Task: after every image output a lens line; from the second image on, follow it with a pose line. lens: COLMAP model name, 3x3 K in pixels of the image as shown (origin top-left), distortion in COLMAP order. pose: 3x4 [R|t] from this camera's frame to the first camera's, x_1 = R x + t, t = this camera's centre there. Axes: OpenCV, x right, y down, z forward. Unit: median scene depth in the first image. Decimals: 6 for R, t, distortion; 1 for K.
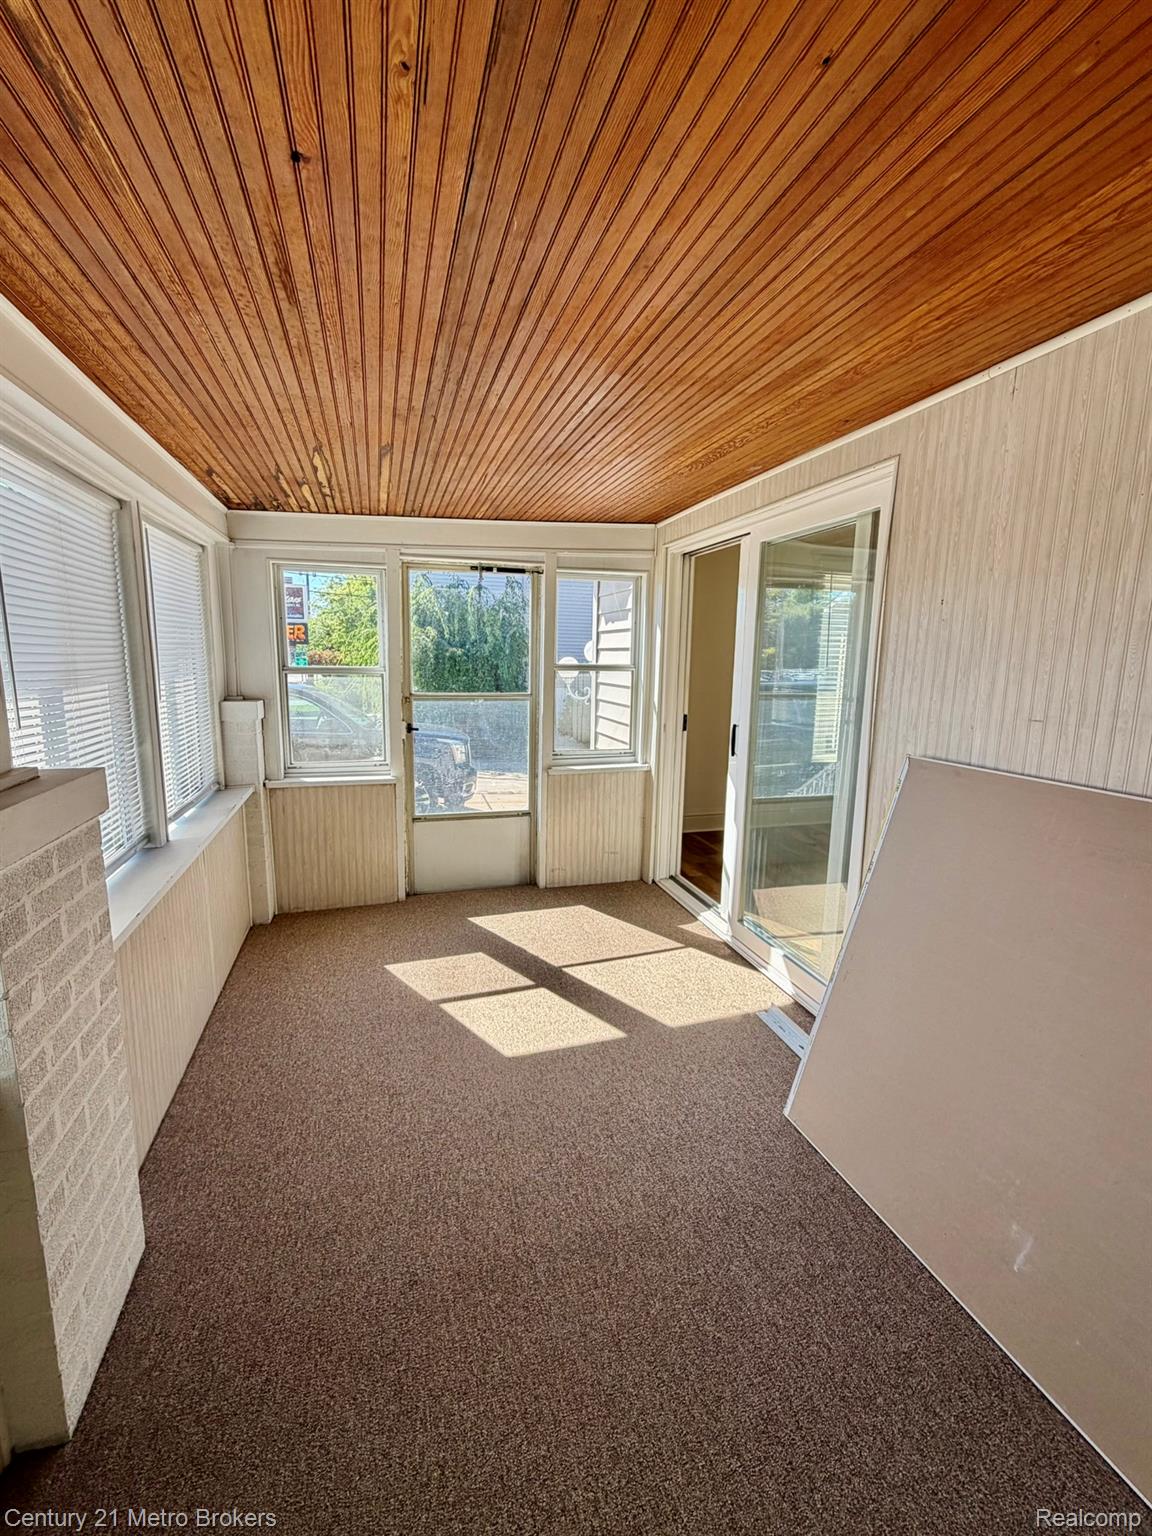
lens RADIAL K [[613.5, 0, 574.2], [0, 613.5, 758.8], [0, 0, 1]] dist [-0.000290, -0.000209]
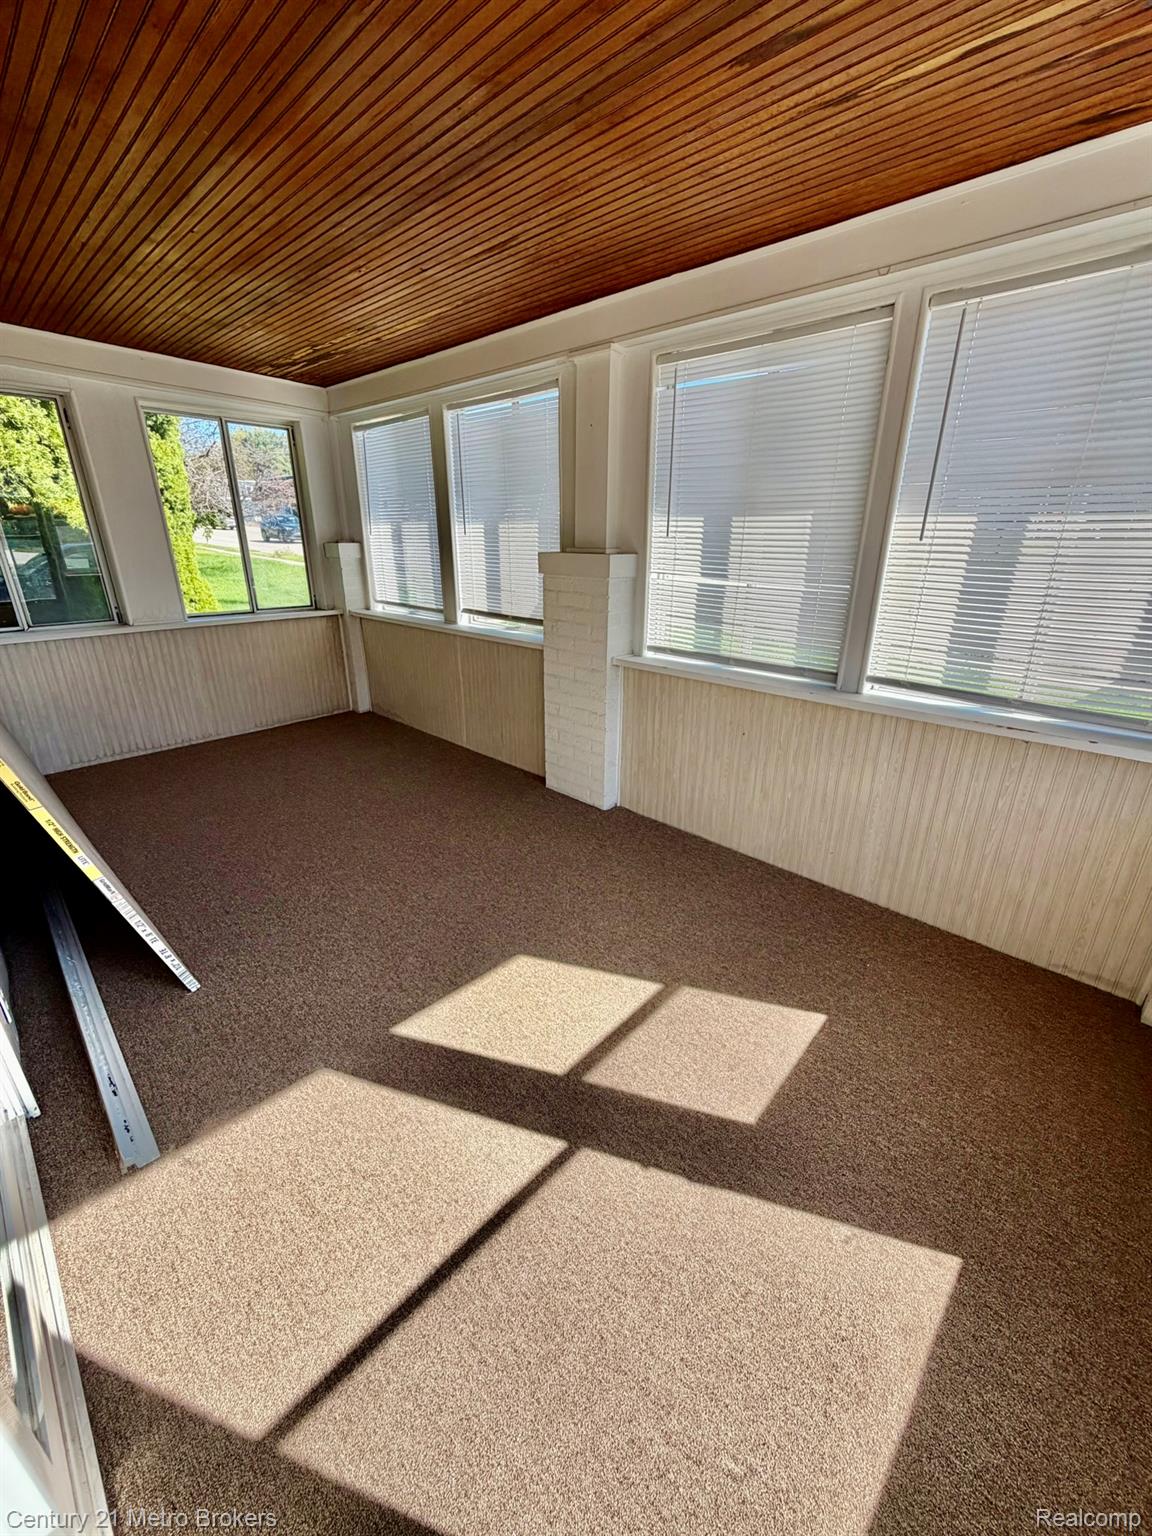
lens RADIAL K [[613.5, 0, 575.4], [0, 613.5, 766.5], [0, 0, 1]] dist [-0.000290, -0.000209]
pose [[-0.868549, 0.165199, -0.467259, 0.170855], [-0.095504, 0.869350, 0.484881, -0.168733], [0.486314, 0.465768, -0.739296, 1.373130]]
